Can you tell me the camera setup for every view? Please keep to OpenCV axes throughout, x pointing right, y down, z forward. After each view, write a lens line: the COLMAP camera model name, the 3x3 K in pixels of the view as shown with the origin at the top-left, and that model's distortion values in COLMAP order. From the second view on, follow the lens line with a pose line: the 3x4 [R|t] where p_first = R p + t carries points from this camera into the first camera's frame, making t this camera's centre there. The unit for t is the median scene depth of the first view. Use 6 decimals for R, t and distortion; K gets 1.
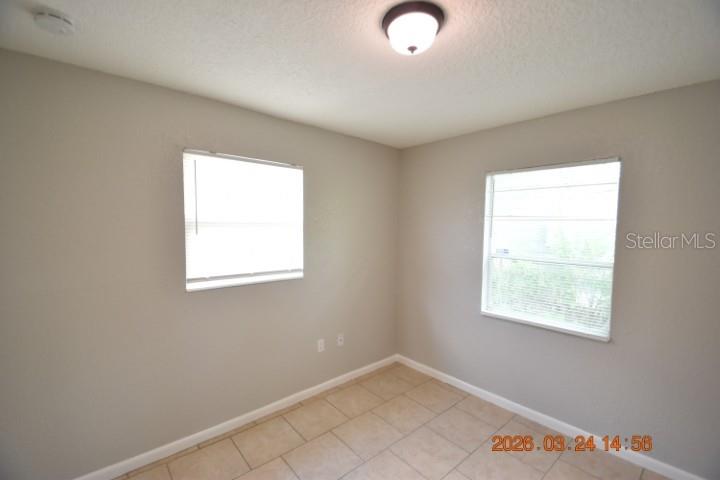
lens RADIAL K [[312.5, 0, 360.0], [0, 312.5, 240.0], [0, 0, 1]] dist [-0.011312, -0.000336]
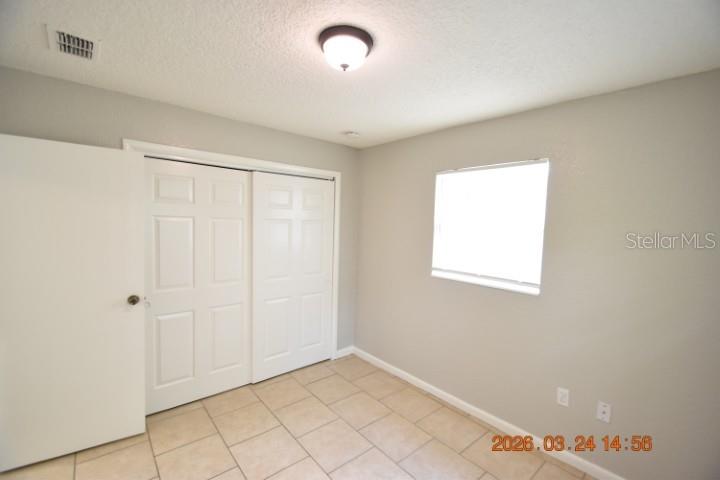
lens RADIAL K [[312.5, 0, 360.0], [0, 312.5, 240.0], [0, 0, 1]] dist [-0.011312, -0.000336]
pose [[-0.009698, 0.045229, -0.998930, 0.673840], [-0.085276, 0.995300, 0.045892, -0.022324], [0.996310, 0.085630, -0.005796, 0.573167]]
